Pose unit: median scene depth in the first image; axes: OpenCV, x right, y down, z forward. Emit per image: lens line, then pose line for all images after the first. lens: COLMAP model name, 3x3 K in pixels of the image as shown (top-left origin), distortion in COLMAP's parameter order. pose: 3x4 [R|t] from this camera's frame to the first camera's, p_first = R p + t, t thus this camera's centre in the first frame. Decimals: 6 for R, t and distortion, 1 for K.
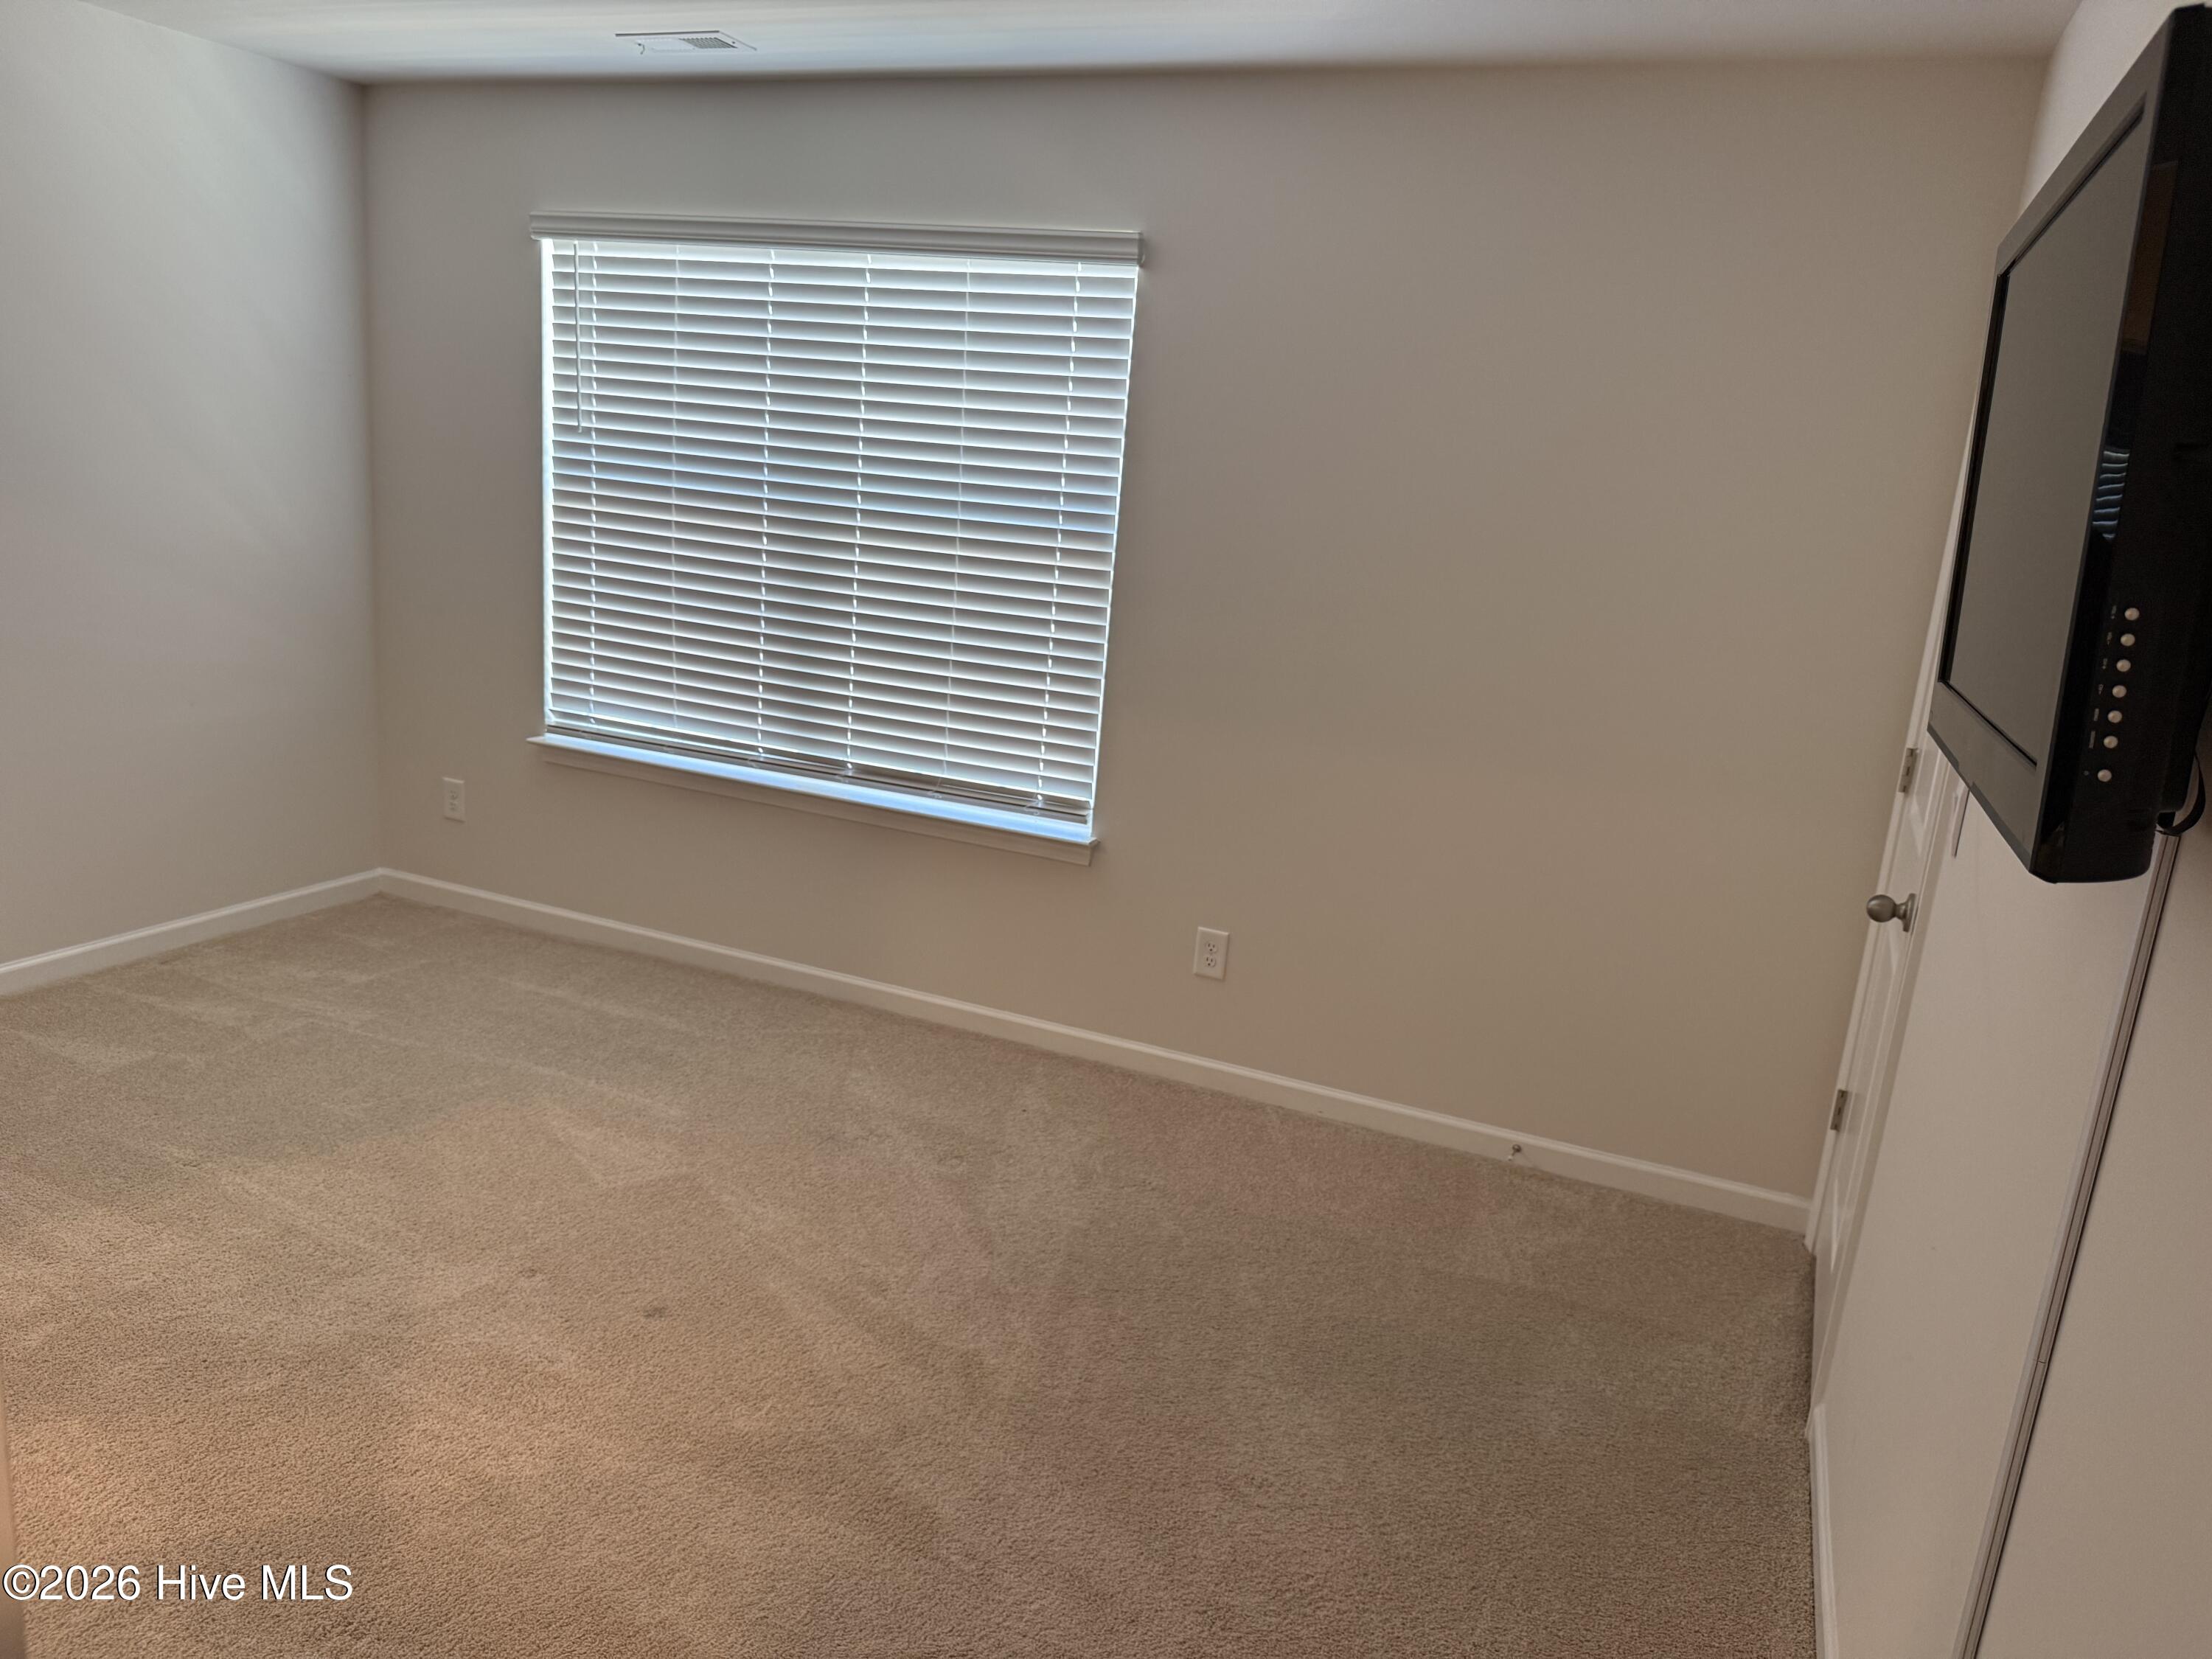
lens RADIAL K [[1557.8, 0, 1099.6], [0, 1557.8, 834.0], [0, 0, 1]] dist [0.054984, -0.058268]
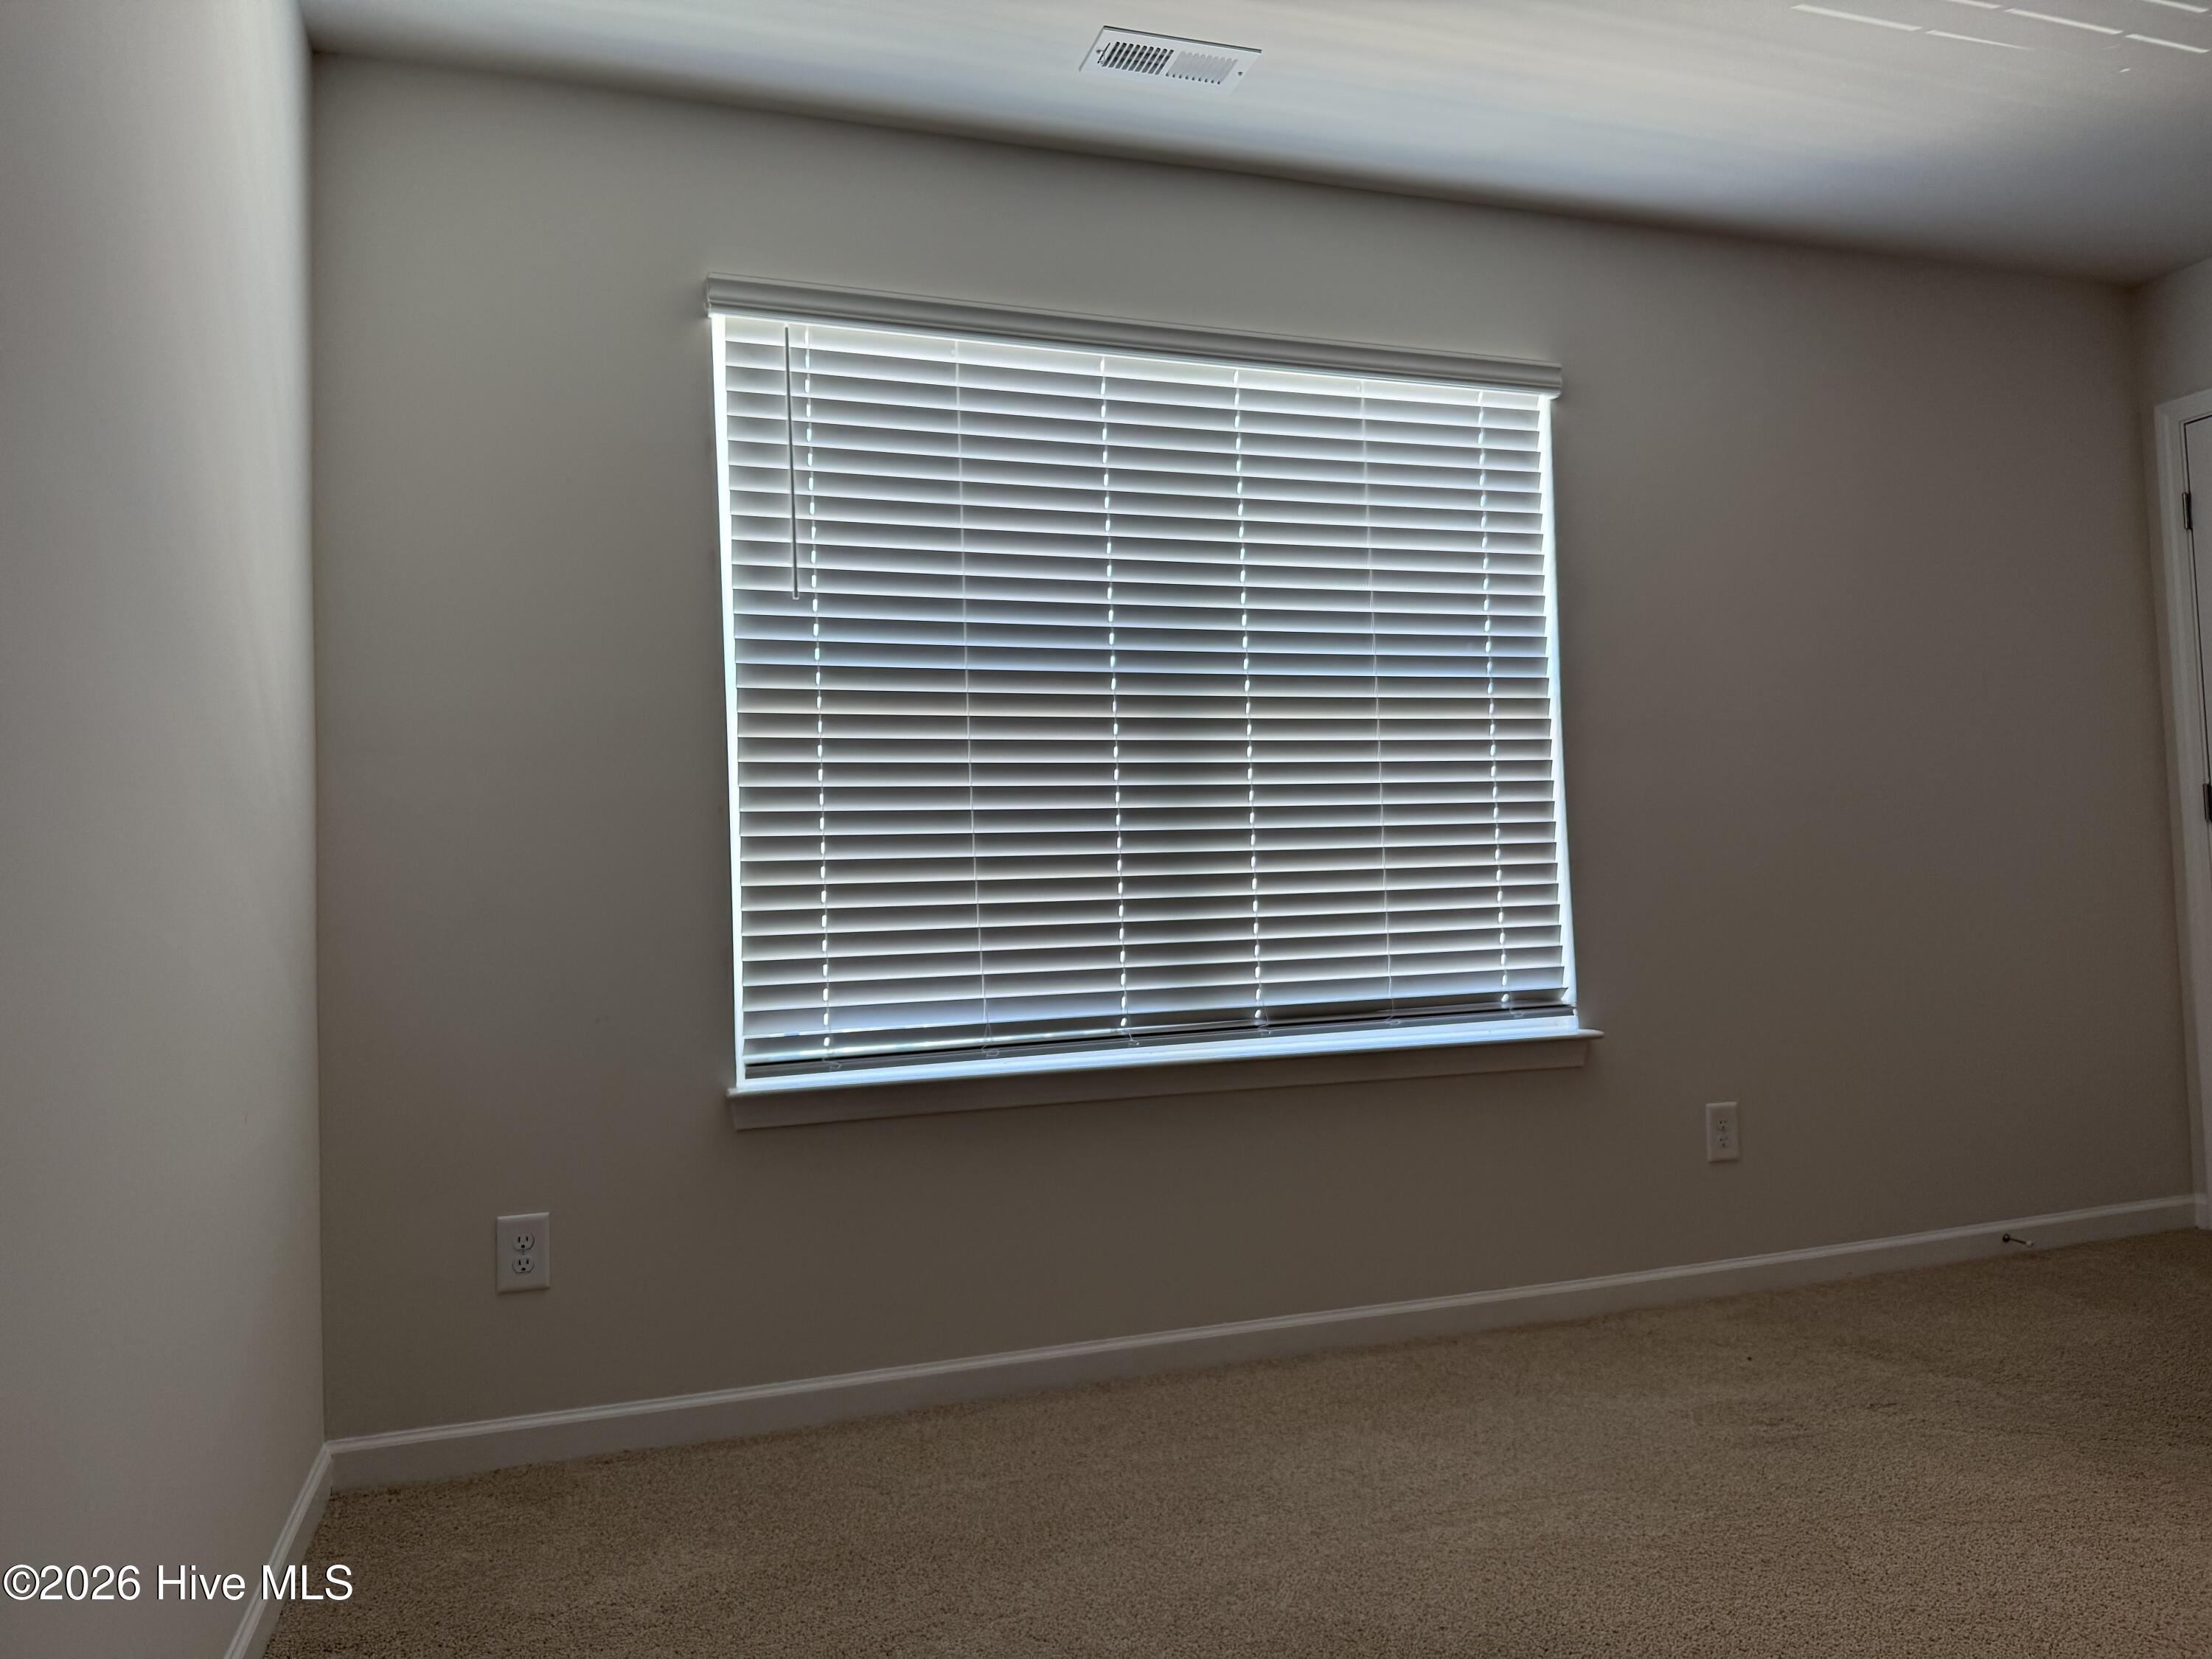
lens RADIAL K [[1557.8, 0, 1129.3], [0, 1557.8, 846.6], [0, 0, 1]] dist [0.054984, -0.058268]
pose [[0.735059, -0.088027, 0.672264, -0.720852], [0.244923, 0.959055, -0.142220, -0.030688], [-0.632219, 0.269193, 0.726522, 0.494709]]
